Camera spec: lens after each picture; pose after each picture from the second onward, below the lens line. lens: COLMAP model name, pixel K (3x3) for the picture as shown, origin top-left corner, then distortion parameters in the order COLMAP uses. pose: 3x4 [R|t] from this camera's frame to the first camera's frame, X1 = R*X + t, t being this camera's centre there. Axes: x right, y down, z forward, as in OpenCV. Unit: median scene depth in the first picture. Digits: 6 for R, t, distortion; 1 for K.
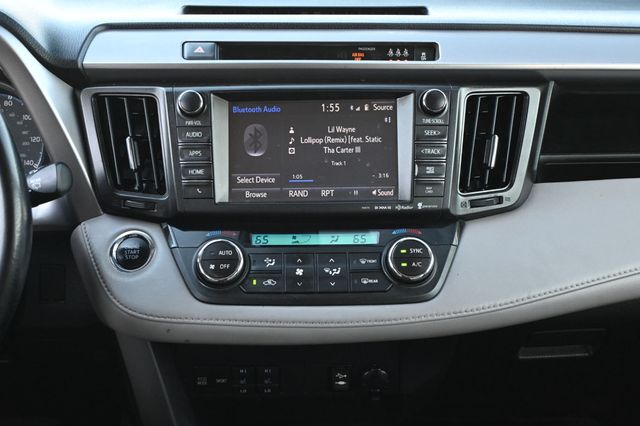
lens RADIAL K [[982.0, 0, 320.0], [0, 982.0, 213.0], [0, 0, 1]] dist [-0.108175, -0.031923]
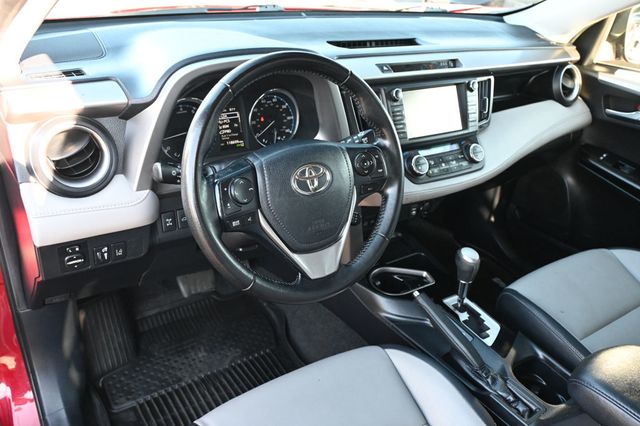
lens RADIAL K [[531.7, 0, 320.0], [0, 531.7, 213.0], [0, 0, 1]] dist [0.000123, 0.003241]
pose [[0.857794, -0.185073, 0.479517, -0.860217], [0.105216, 0.976396, 0.188629, -0.093066], [-0.503109, -0.111352, 0.857019, 0.053345]]
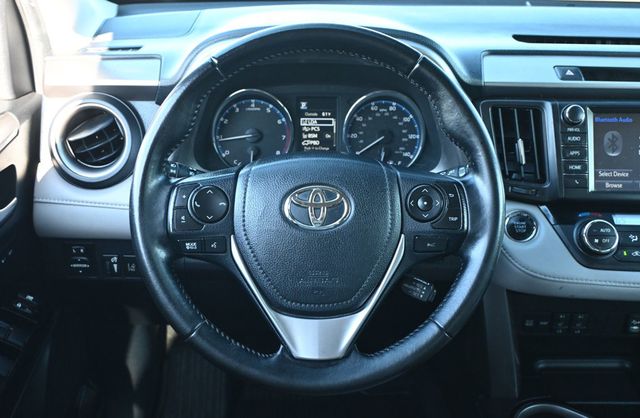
lens RADIAL K [[718.3, 0, 320.0], [0, 718.3, 209.0], [0, 0, 1]] dist [-0.004093, 0.003920]
pose [[0.998595, 0.028252, -0.044841, -0.409685], [-0.026475, 0.998859, 0.039749, -0.014847], [0.045913, -0.038506, 0.998203, 0.025372]]
